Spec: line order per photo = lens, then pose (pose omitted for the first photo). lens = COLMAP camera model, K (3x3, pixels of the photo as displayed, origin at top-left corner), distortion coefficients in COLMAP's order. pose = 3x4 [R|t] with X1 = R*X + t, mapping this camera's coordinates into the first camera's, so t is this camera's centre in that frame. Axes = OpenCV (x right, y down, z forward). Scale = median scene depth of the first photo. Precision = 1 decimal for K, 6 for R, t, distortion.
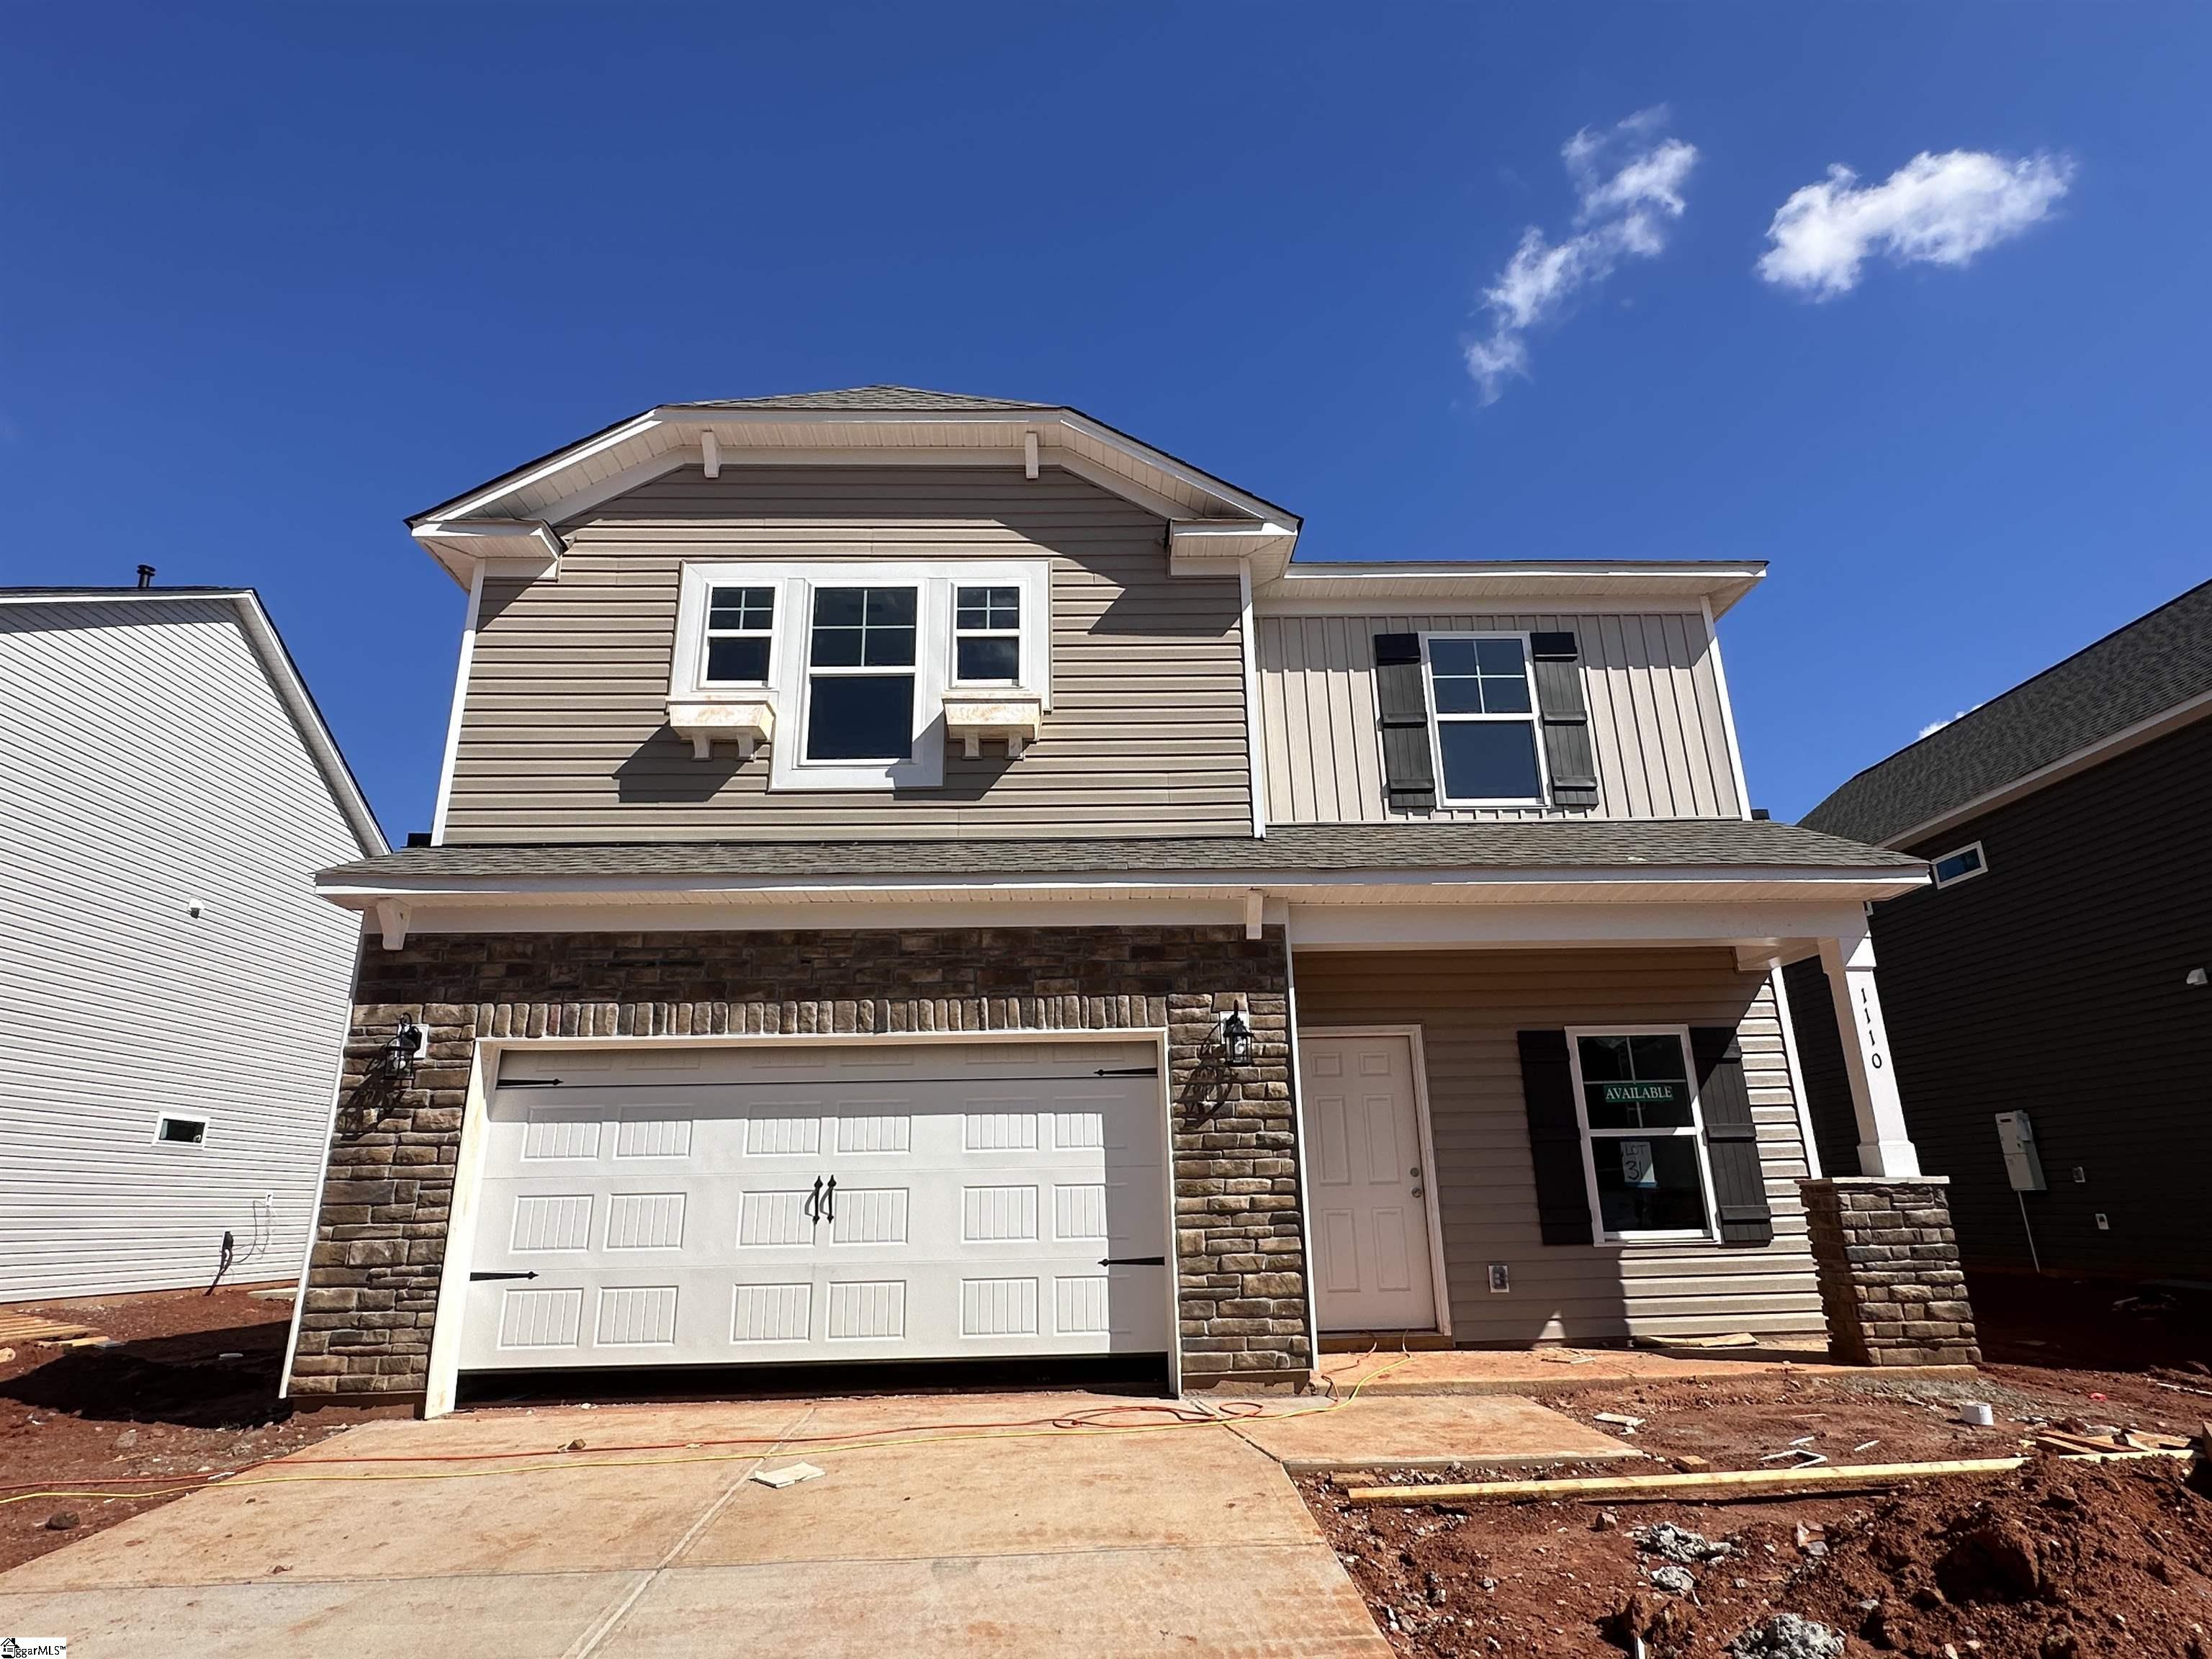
lens RADIAL K [[1174.4, 0, 1108.7], [0, 1174.4, 833.9], [0, 0, 1]] dist [-0.005173, 0.000827]
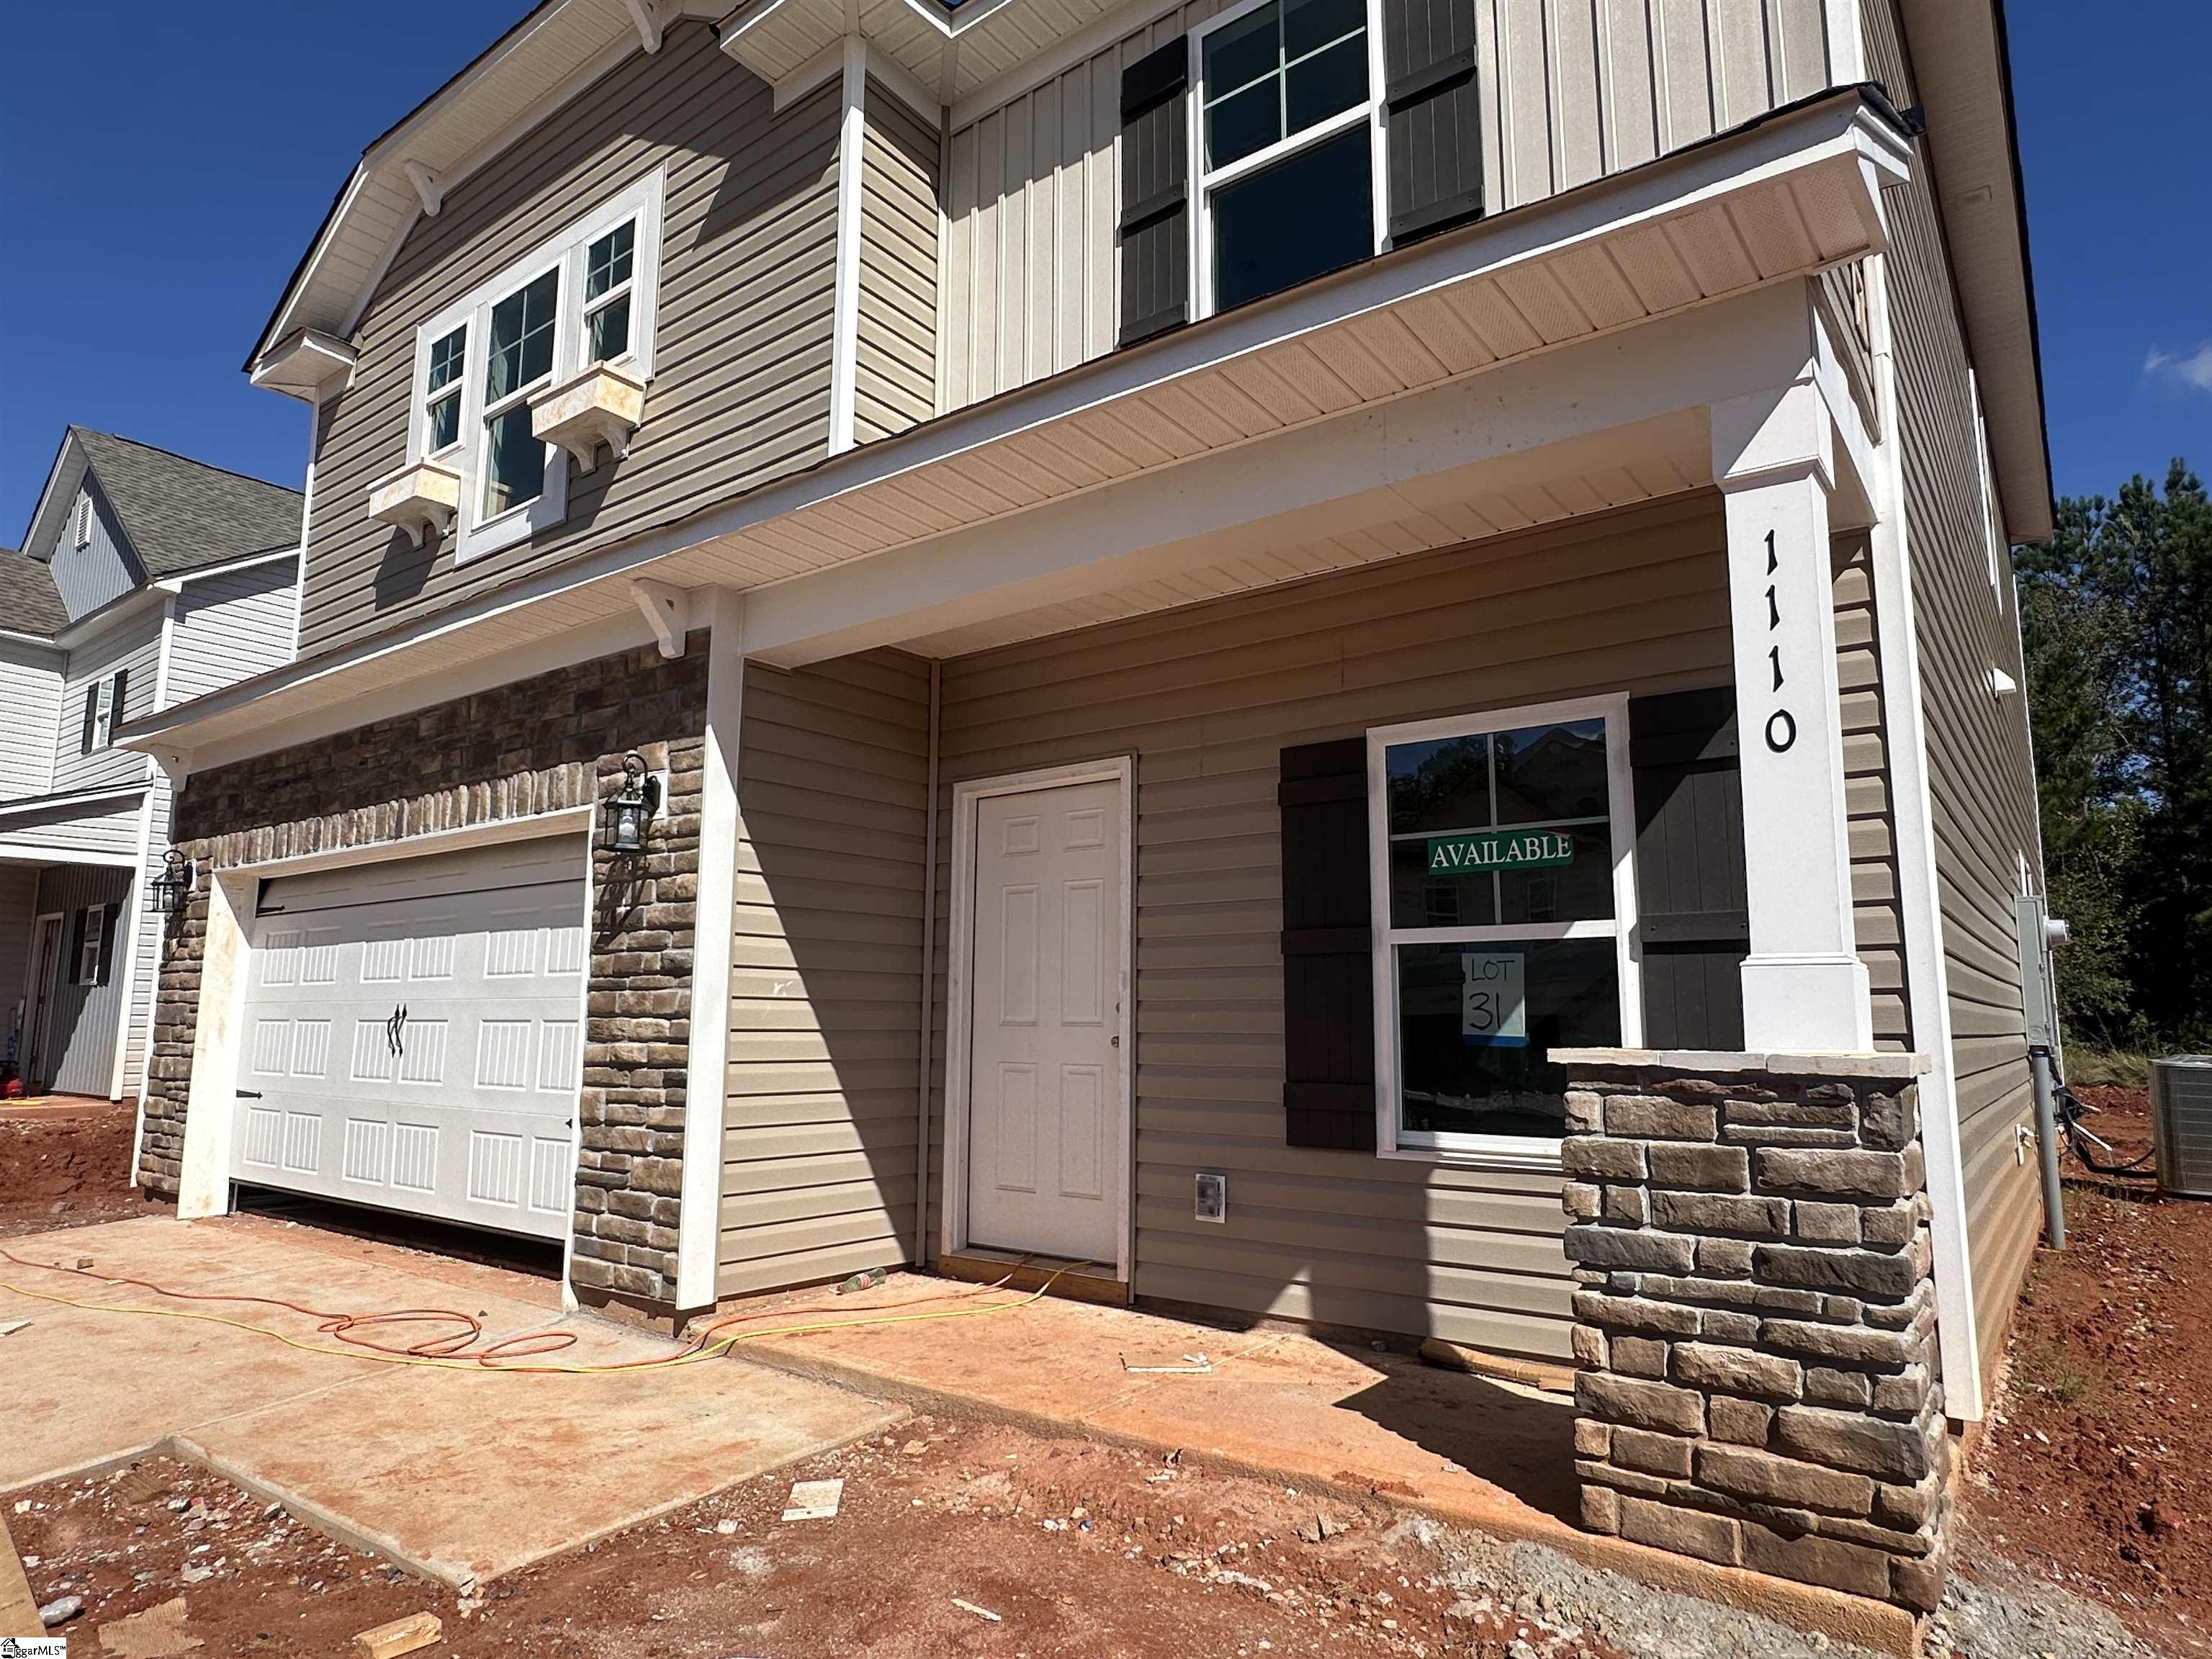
lens RADIAL K [[1314.3, 0, 1105.6], [0, 1314.3, 826.4], [0, 0, 1]] dist [-0.009790, 0.008141]
pose [[0.775958, -0.070724, -0.626807, 0.692348], [0.175774, 0.978578, 0.107186, 0.133677], [0.605799, -0.193348, 0.771767, 0.527835]]
